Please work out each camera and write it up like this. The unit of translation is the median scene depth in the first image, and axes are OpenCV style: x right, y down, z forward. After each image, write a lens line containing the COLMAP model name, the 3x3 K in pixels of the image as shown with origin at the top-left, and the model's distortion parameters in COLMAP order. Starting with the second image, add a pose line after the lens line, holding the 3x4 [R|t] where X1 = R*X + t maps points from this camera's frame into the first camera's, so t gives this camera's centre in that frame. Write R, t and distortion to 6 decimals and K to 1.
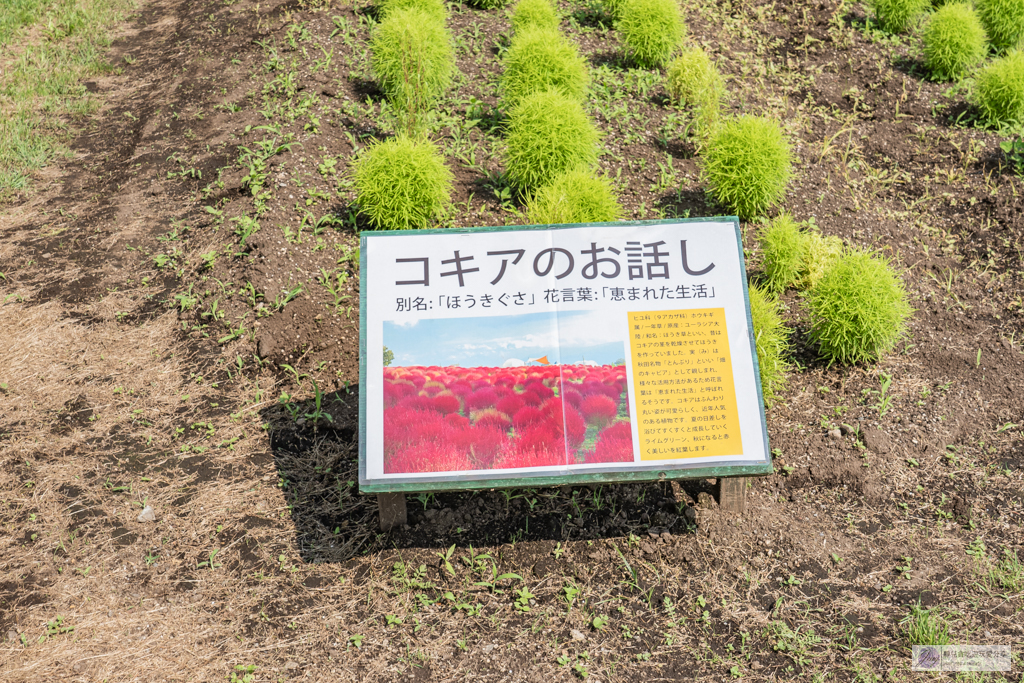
lens RADIAL K [[1518.2, 0, 512.0], [0, 1518.2, 341.5], [0, 0, 1]] dist [0.016514, 0.025431]
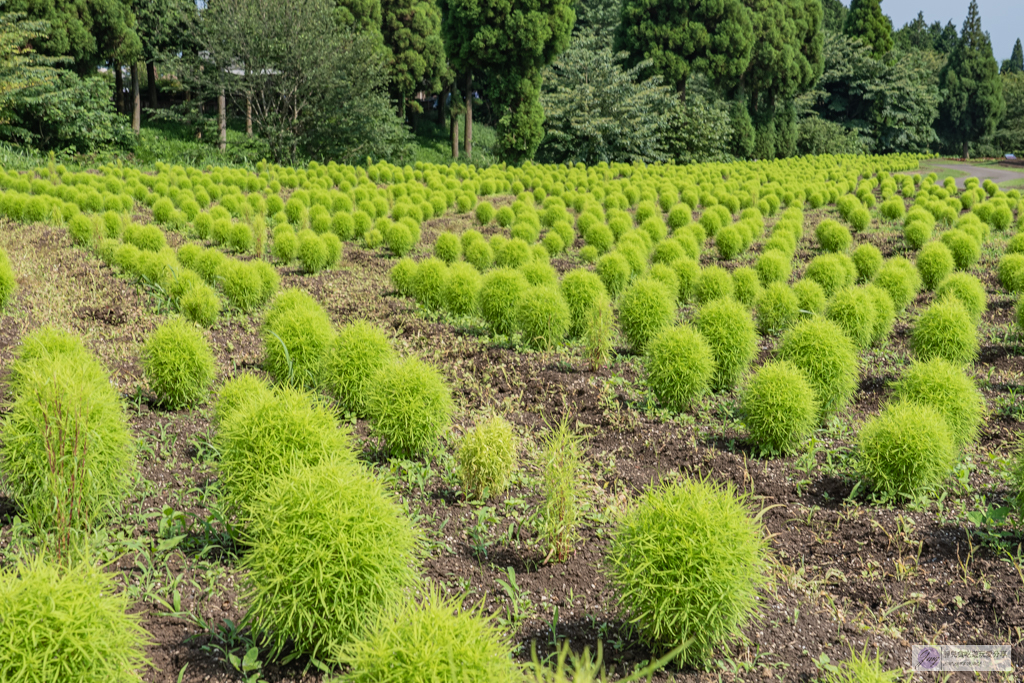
lens RADIAL K [[1340.8, 0, 512.0], [0, 1340.8, 341.5], [0, 0, 1]] dist [0.003927, 0.076914]
pose [[0.968880, -0.037494, 0.244676, -0.022691], [0.109977, 0.950747, -0.289802, -0.051017], [-0.221759, 0.307692, 0.925283, 0.458217]]
